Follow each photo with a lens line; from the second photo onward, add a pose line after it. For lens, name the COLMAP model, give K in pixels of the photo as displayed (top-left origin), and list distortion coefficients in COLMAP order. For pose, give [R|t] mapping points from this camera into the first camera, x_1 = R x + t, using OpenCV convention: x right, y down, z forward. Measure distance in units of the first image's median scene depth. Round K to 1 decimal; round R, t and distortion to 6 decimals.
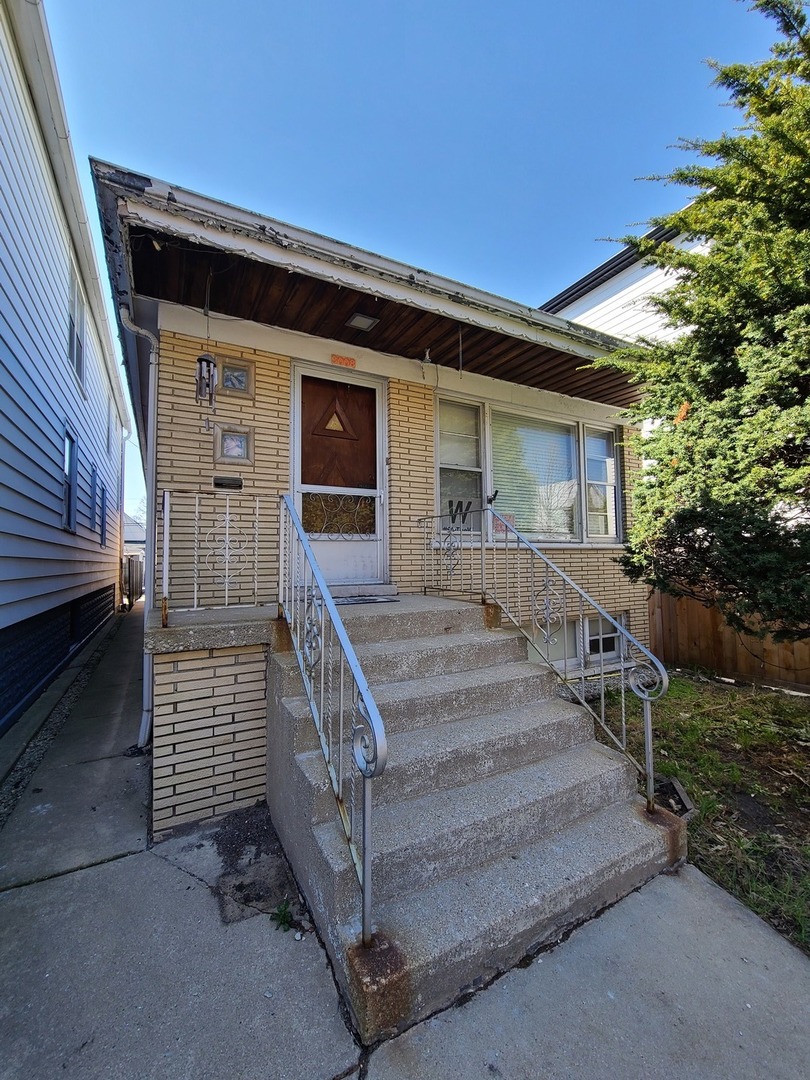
lens RADIAL K [[441.2, 0, 404.3], [0, 441.2, 537.9], [0, 0, 1]] dist [0.002216, 0.000180]
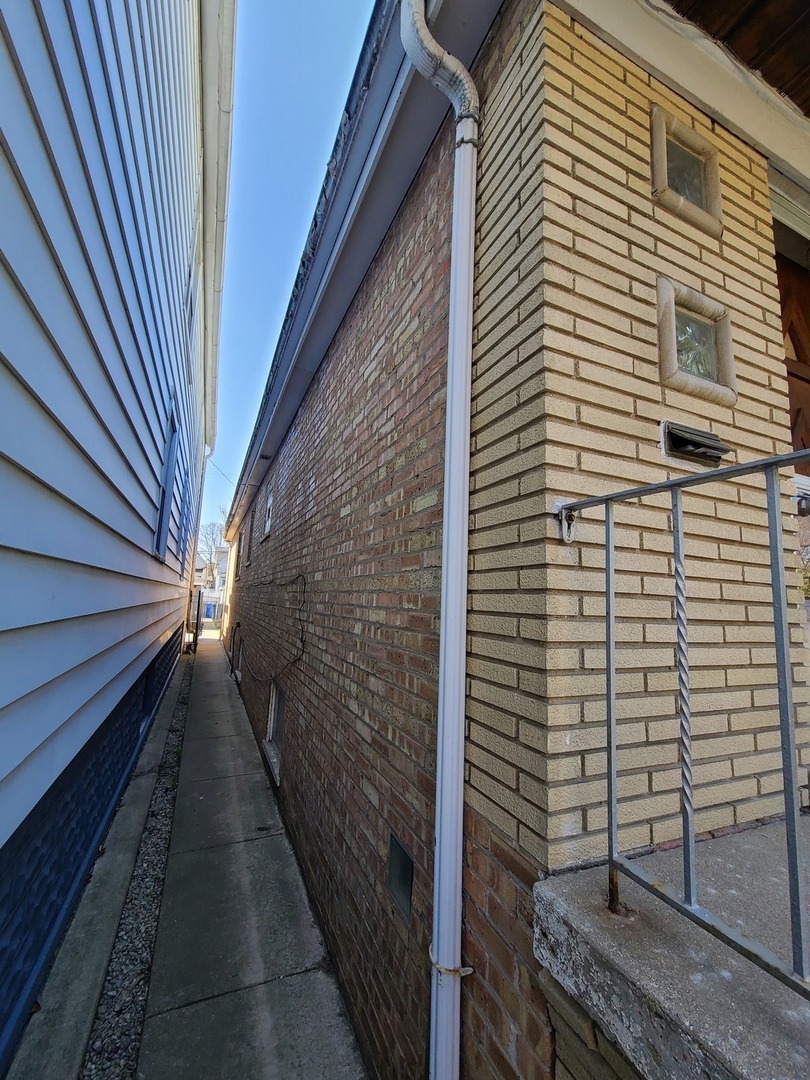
lens RADIAL K [[441.2, 0, 403.0], [0, 441.2, 543.5], [0, 0, 1]] dist [0.002216, 0.000180]
pose [[0.994310, 0.048372, -0.094911, -0.568344], [-0.055706, 0.995535, -0.076209, -0.013164], [0.090801, 0.081063, 0.992564, 0.639029]]
